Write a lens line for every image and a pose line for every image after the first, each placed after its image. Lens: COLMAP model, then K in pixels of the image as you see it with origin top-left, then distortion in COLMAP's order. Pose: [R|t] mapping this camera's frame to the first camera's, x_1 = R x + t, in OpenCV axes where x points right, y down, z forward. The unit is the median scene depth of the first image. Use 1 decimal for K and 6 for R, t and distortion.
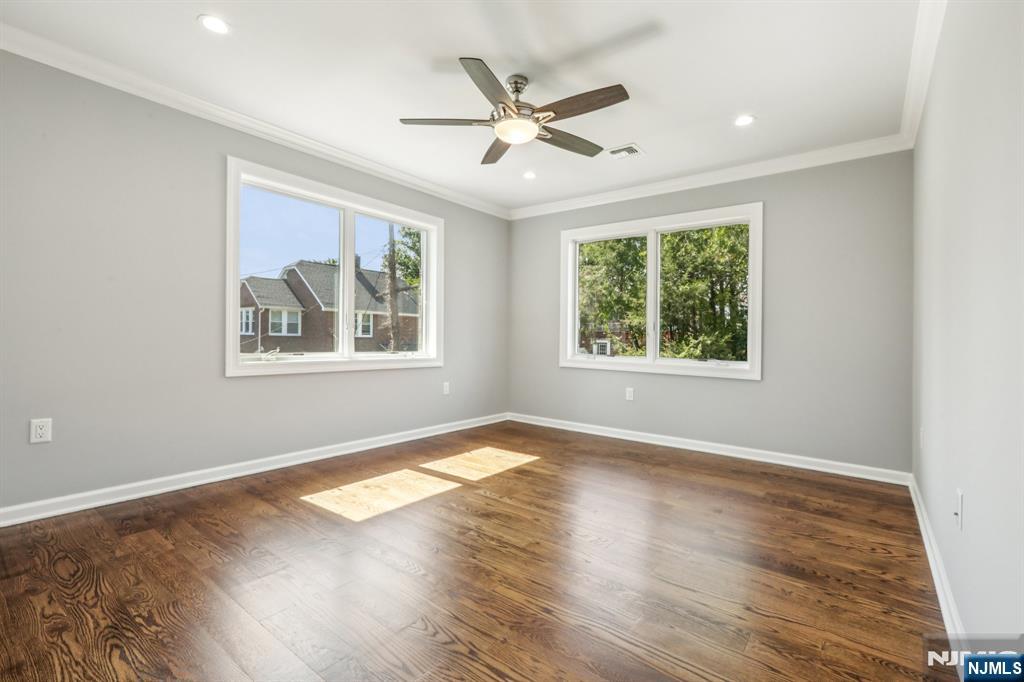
lens RADIAL K [[462.9, 0, 513.4], [0, 462.9, 335.6], [0, 0, 1]] dist [0.004190, 0.001190]
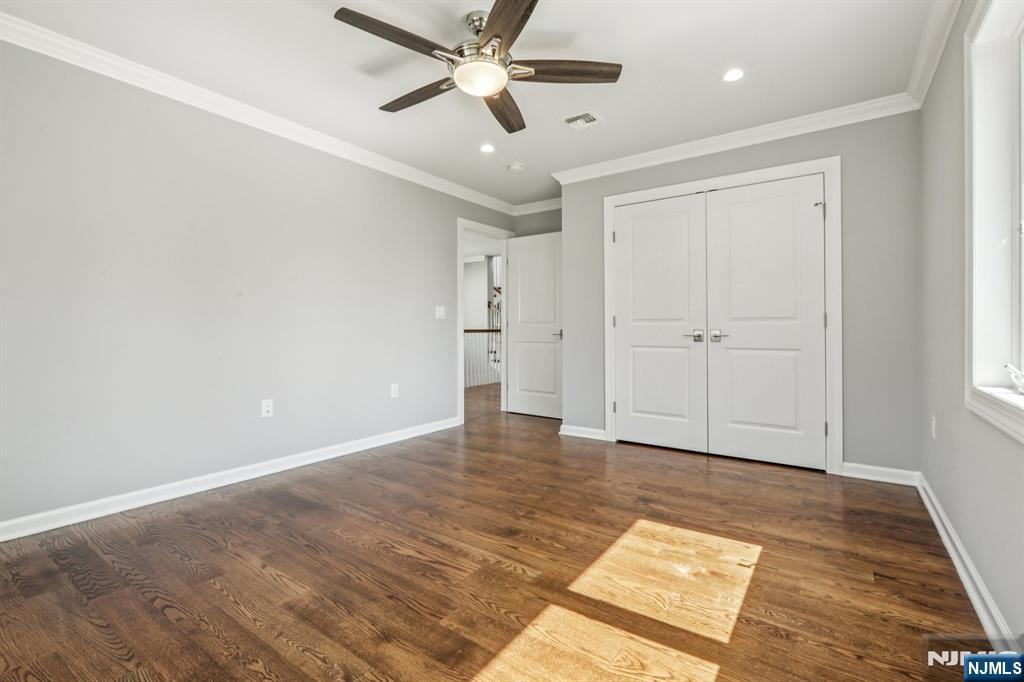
lens RADIAL K [[462.9, 0, 514.5], [0, 462.9, 337.4], [0, 0, 1]] dist [0.004190, 0.001190]
pose [[-0.998464, -0.011423, -0.054209, -0.009426], [-0.012394, 0.999768, 0.017605, -0.001193], [0.053995, 0.018250, -0.998374, 1.827968]]
